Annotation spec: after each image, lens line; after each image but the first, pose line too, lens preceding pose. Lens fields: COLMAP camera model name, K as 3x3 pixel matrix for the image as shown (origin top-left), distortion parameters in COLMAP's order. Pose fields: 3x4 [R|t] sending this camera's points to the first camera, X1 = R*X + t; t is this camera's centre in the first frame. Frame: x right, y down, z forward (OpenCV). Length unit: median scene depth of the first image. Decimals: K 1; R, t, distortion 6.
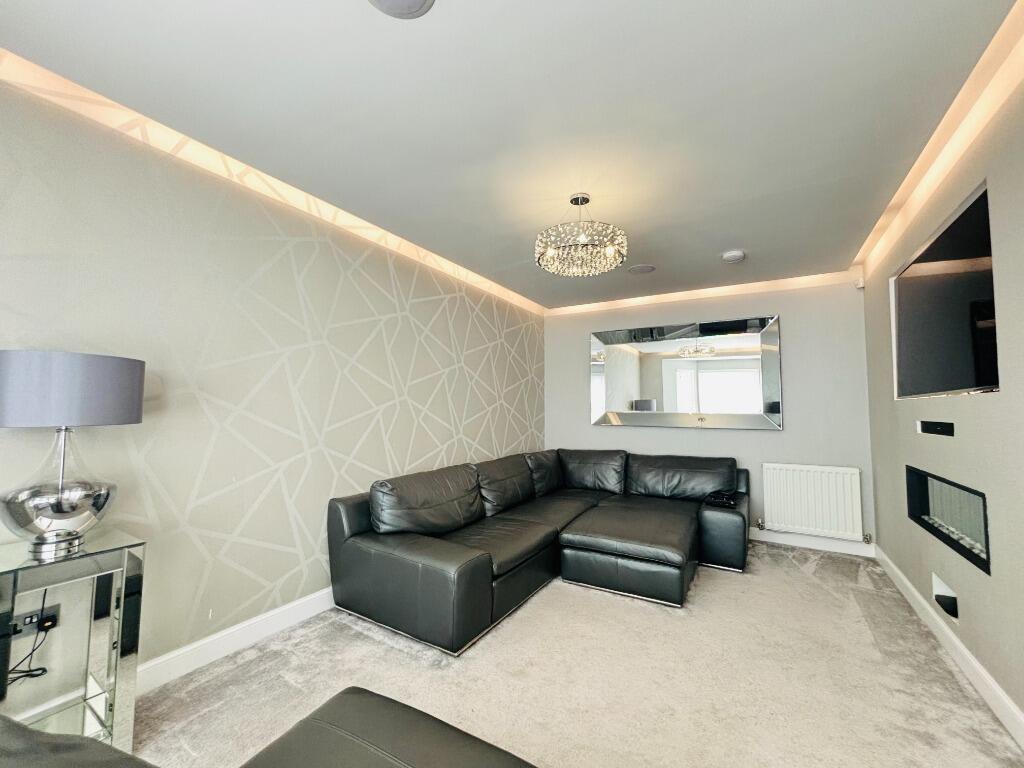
lens RADIAL K [[411.7, 0, 513.7], [0, 411.7, 382.4], [0, 0, 1]] dist [0.001534, -0.000537]
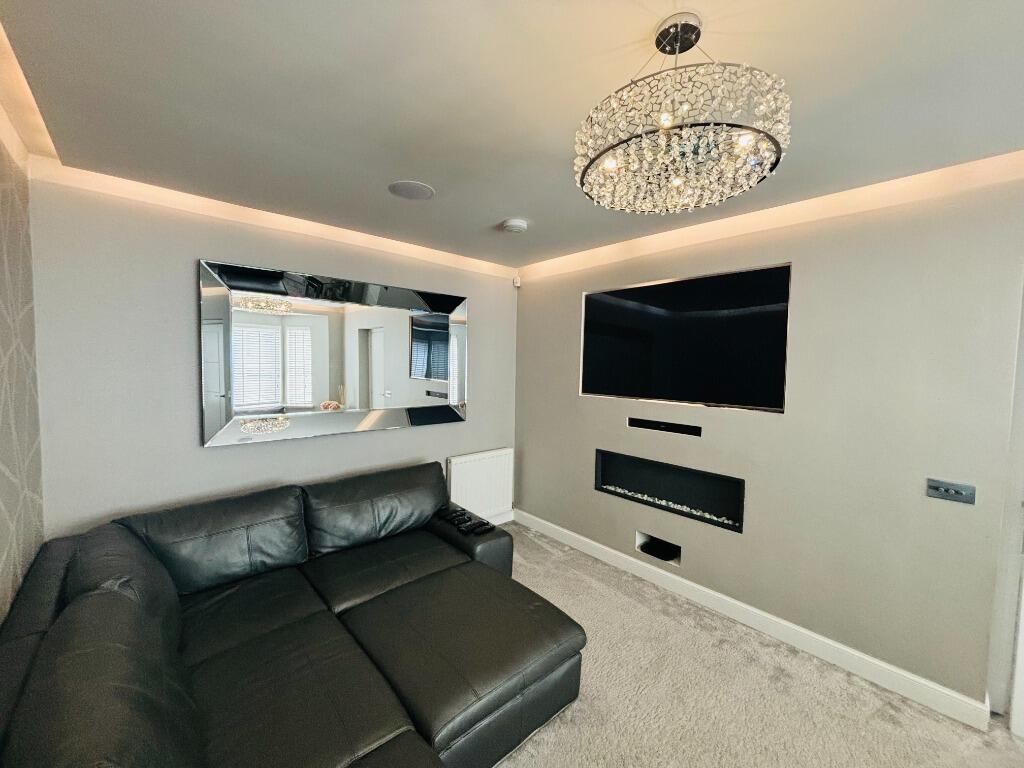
lens RADIAL K [[411.7, 0, 513.7], [0, 411.7, 382.4], [0, 0, 1]] dist [0.001534, -0.000537]
pose [[0.294614, -0.048199, 0.954400, -0.310025], [-0.078312, 0.994150, 0.074380, -0.075835], [-0.952402, -0.096655, 0.289116, 0.911647]]
